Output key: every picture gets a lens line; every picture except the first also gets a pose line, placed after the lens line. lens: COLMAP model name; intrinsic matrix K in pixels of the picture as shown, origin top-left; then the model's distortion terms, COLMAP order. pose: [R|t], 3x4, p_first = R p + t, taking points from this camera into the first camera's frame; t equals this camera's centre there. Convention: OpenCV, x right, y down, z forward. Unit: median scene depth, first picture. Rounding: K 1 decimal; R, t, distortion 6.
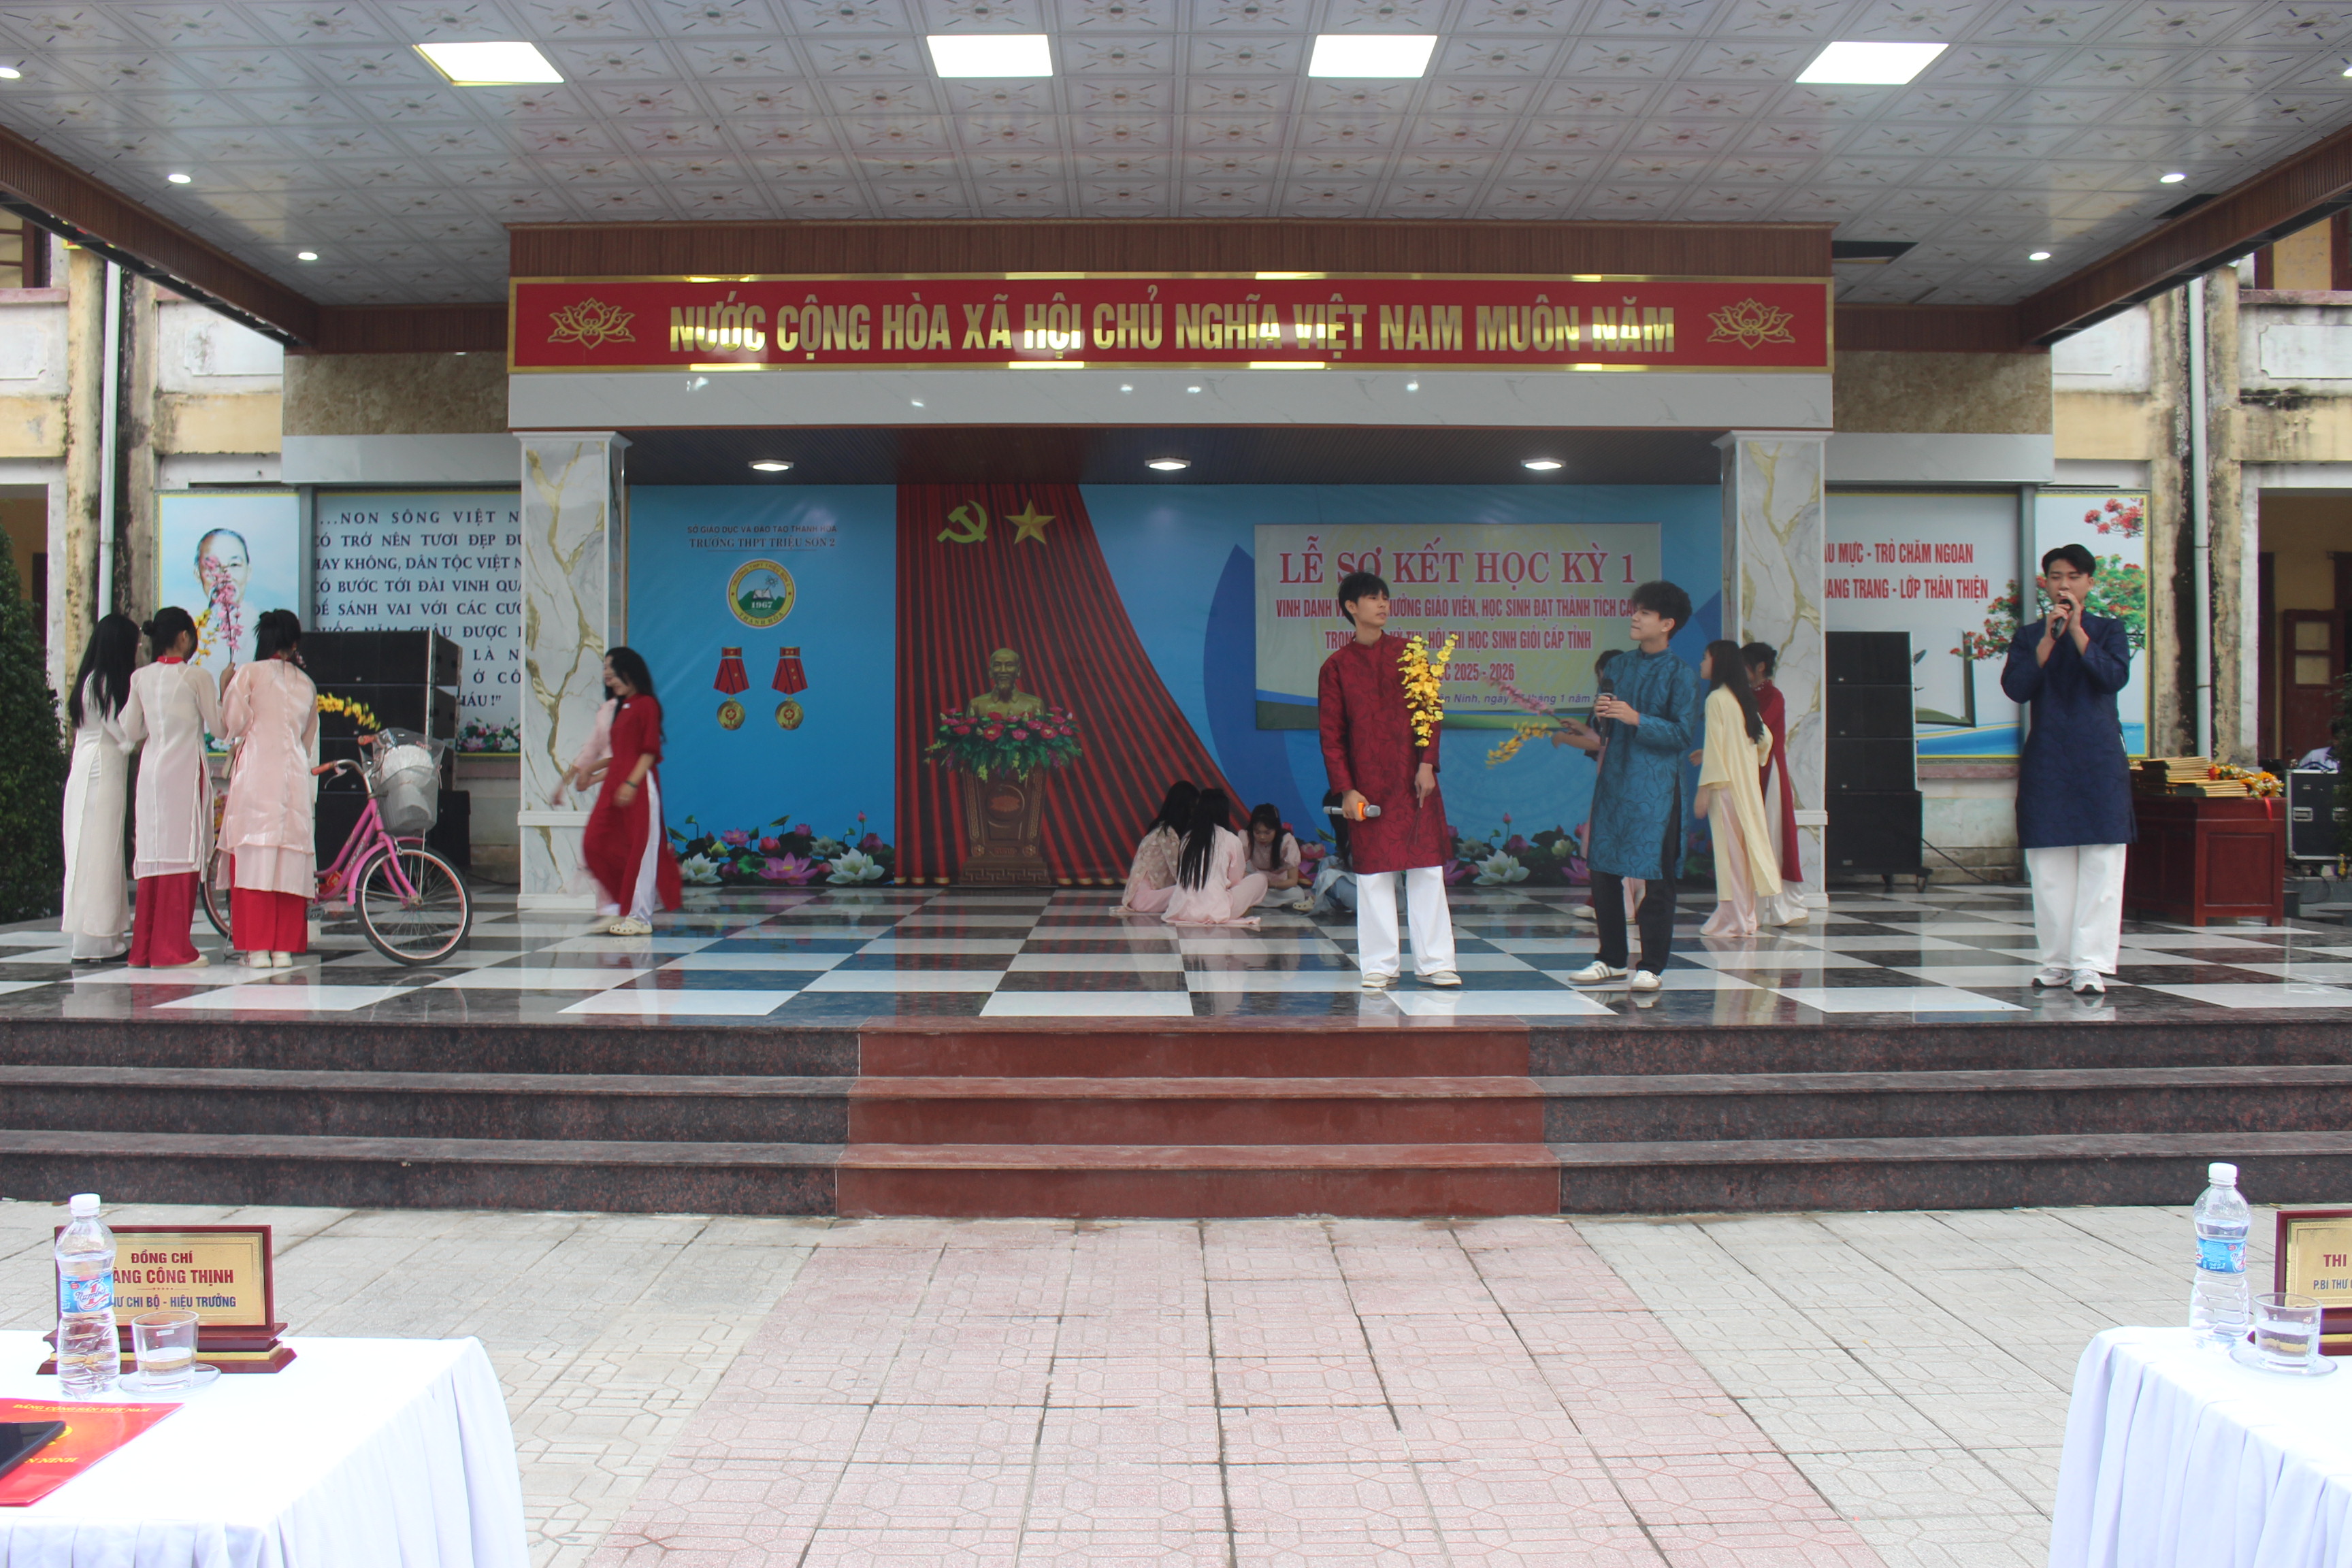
lens RADIAL K [[1396.3, 0, 1131.8], [0, 1396.3, 754.0], [0, 0, 1]] dist [-0.067770, -0.001001]
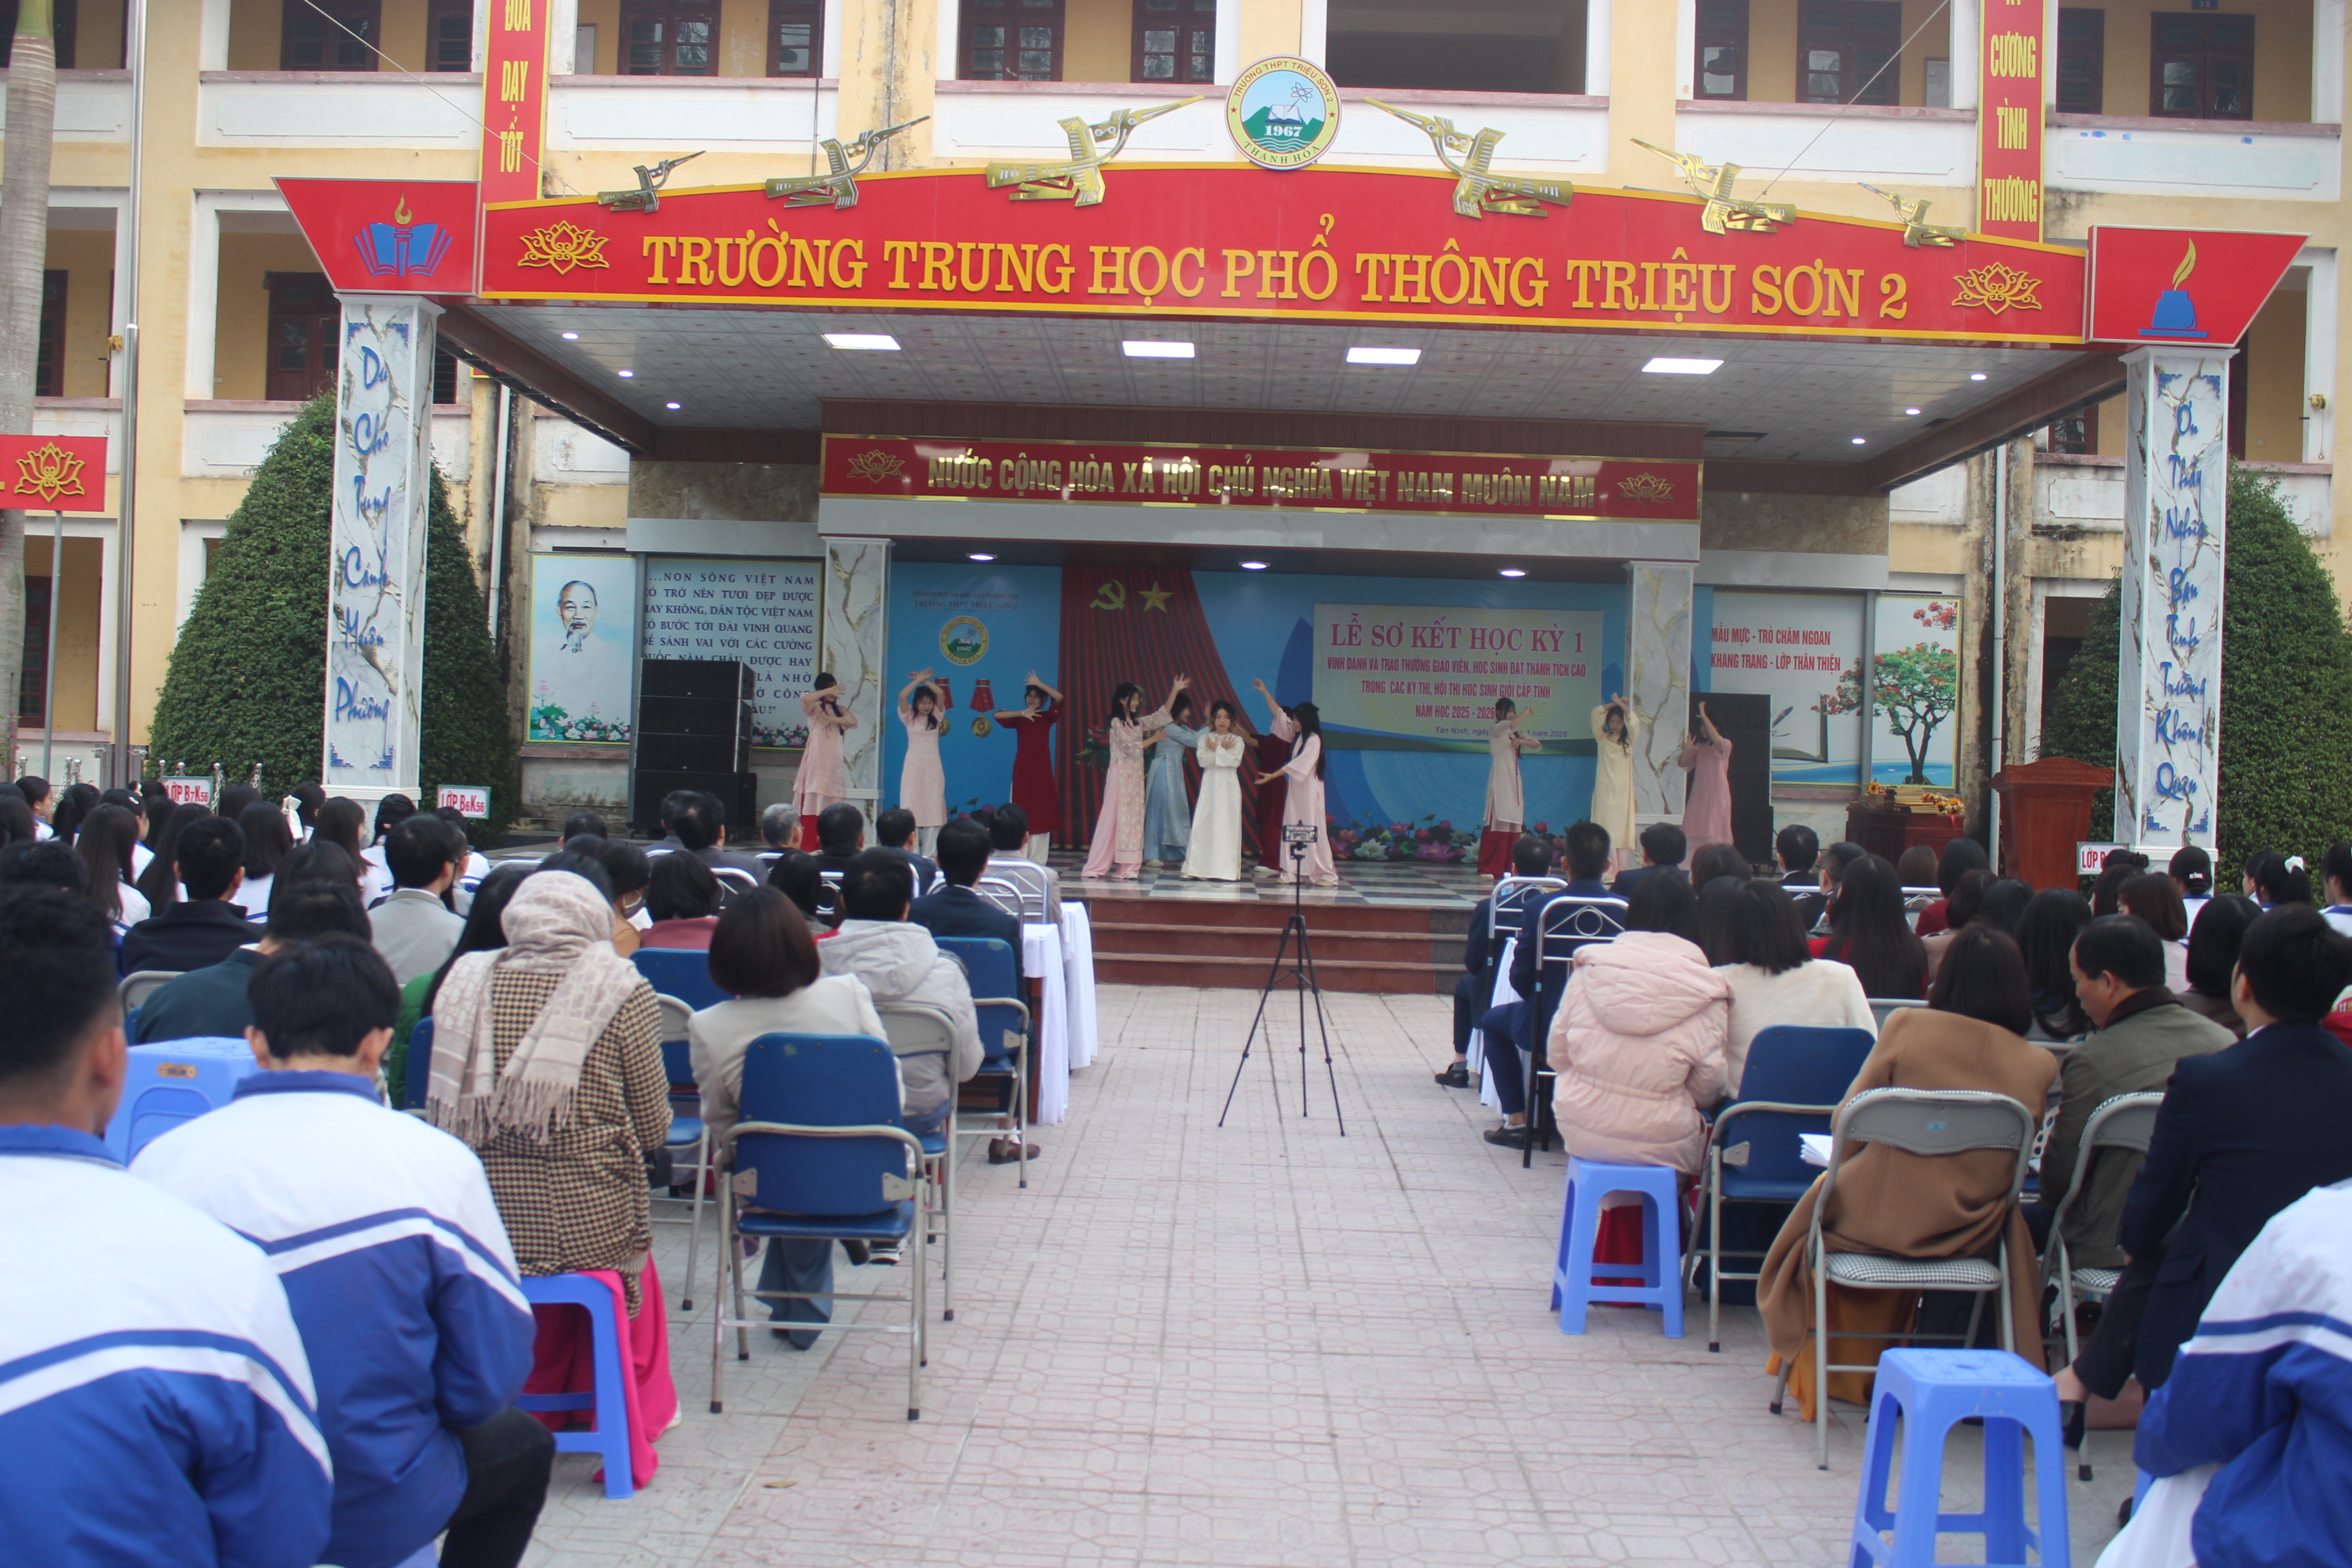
lens RADIAL K [[1569.7, 0, 1167.7], [0, 1569.7, 766.2], [0, 0, 1]] dist [-0.059258, -0.000494]
pose [[0.999269, 0.032572, -0.020031, -0.025048], [-0.032491, 0.999463, 0.004342, -0.001447], [0.020162, -0.003688, 0.999790, -0.642734]]
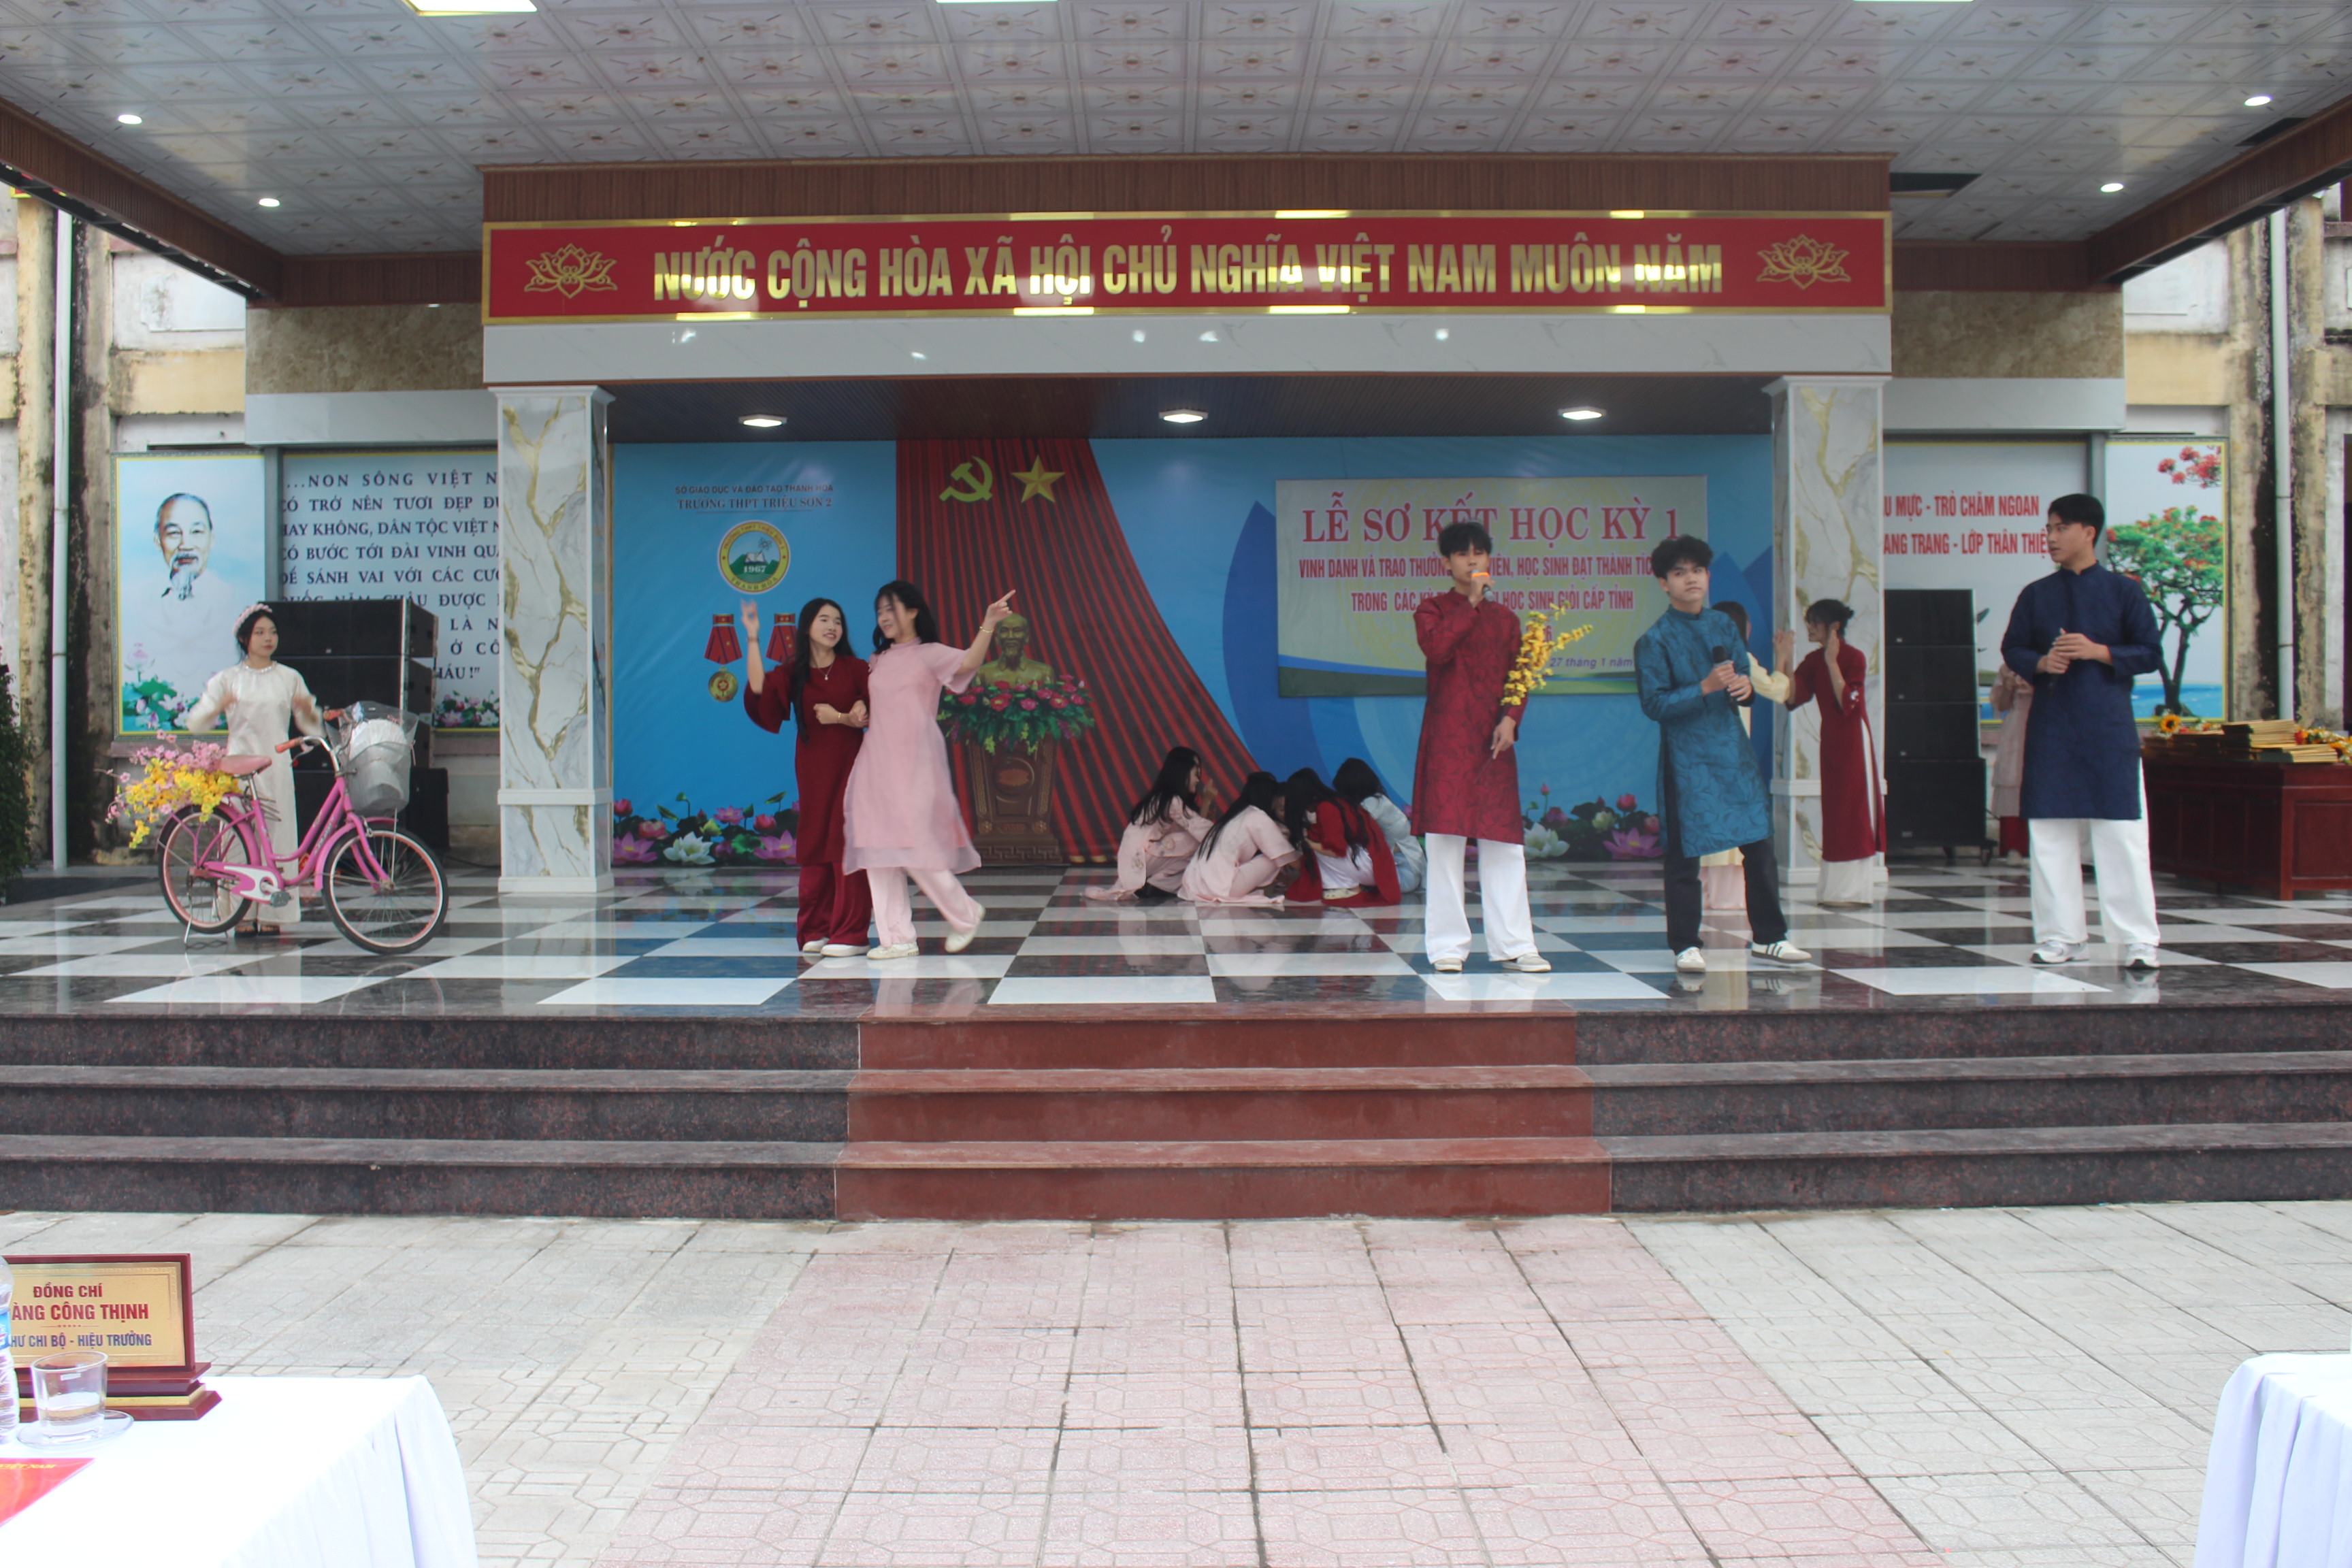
lens RADIAL K [[1461.1, 0, 1139.8], [0, 1461.1, 741.1], [0, 0, 1]] dist [-0.068785, 0.003766]
pose [[0.999967, -0.006793, -0.004354, -0.000884], [0.006838, 0.999921, 0.010505, 0.000964], [0.004282, -0.010534, 0.999935, 0.012367]]
